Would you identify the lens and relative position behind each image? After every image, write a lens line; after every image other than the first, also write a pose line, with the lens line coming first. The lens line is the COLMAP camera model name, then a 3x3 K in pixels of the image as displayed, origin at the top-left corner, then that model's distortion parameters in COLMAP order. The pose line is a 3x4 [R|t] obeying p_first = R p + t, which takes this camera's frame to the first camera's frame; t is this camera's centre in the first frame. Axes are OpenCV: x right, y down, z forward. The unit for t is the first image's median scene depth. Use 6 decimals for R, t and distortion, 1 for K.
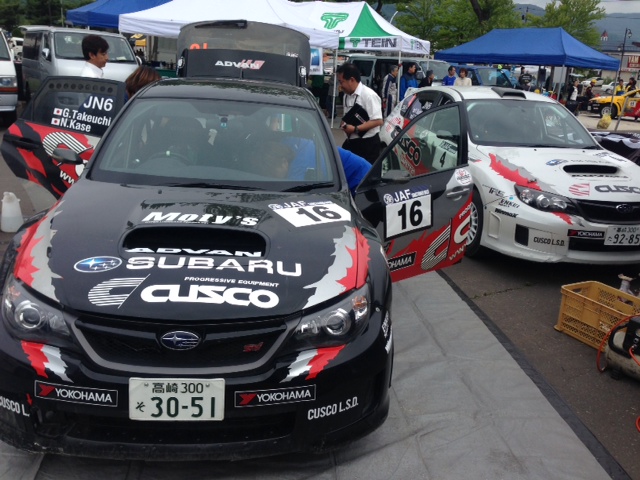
lens RADIAL K [[634.5, 0, 318.5], [0, 634.5, 240.3], [0, 0, 1]] dist [0.078729, 0.000000]
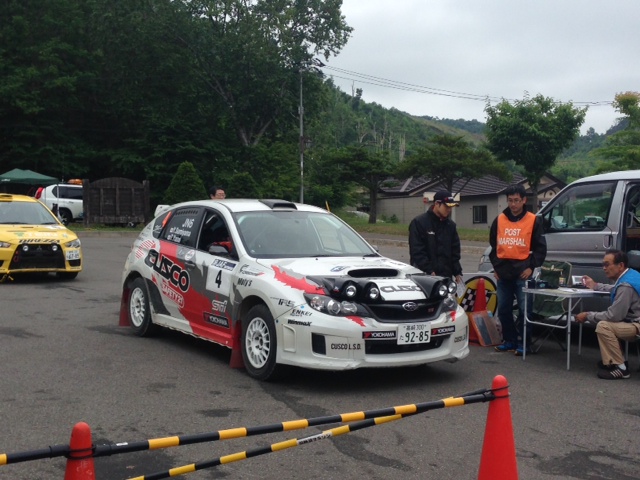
lens RADIAL K [[948.1, 0, 319.5], [0, 948.1, 239.1], [0, 0, 1]] dist [0.223032, 0.000000]
pose [[0.936891, -0.060180, 0.344403, -0.147555], [0.131939, 0.973096, -0.188881, 0.102688], [-0.323770, 0.222401, 0.919625, -0.308816]]
